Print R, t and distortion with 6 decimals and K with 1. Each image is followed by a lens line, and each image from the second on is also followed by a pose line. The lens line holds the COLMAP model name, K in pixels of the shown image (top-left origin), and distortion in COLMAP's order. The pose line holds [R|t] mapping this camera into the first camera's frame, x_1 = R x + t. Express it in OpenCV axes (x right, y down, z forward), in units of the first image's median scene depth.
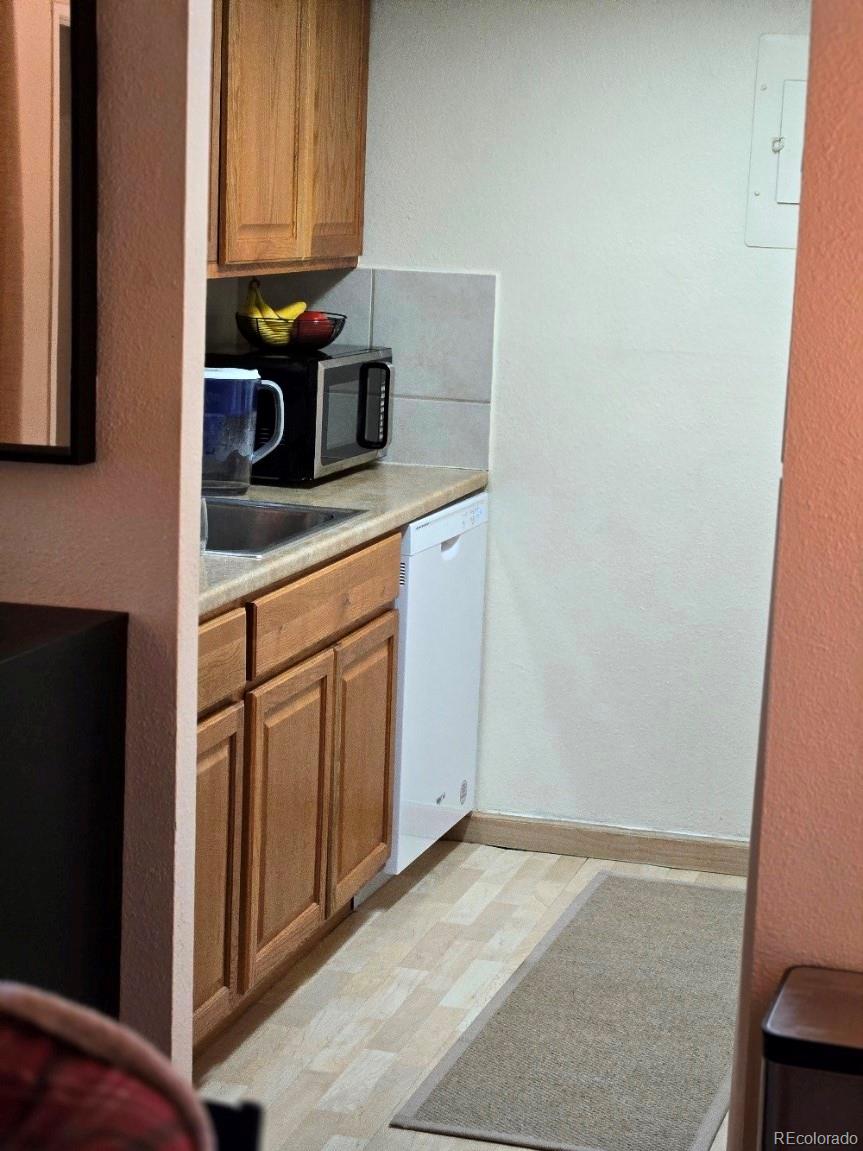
lens RADIAL K [[2392.0, 0, 431.5], [0, 2392.0, 575.5], [0, 0, 1]] dist [0.059910, 0.148241]
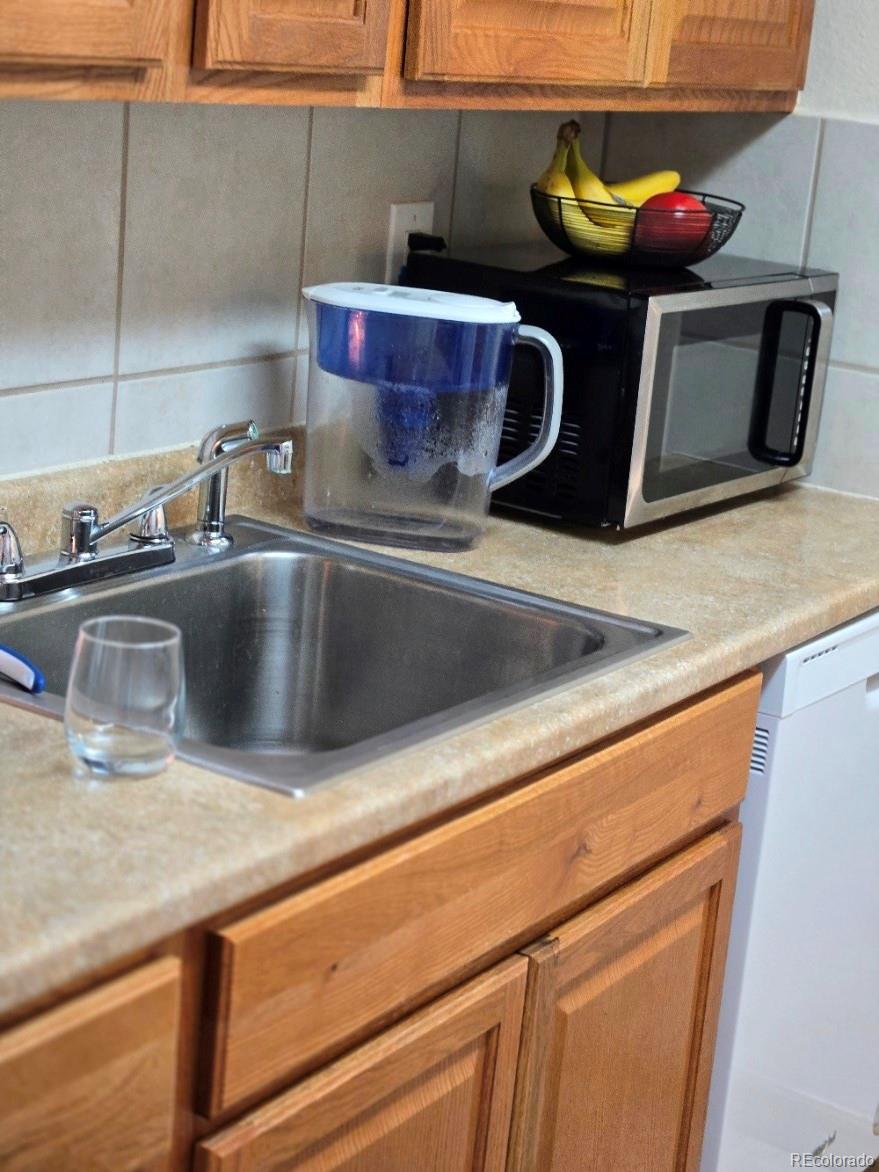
lens RADIAL K [[2336.1, 0, 439.5], [0, 2336.1, 586.0], [0, 0, 1]] dist [-0.198694, 2.425472]
pose [[0.958522, 0.125172, -0.256062, 0.041257], [-0.106257, 0.990571, 0.086473, -0.067096], [0.264471, -0.055678, 0.962785, 0.523236]]
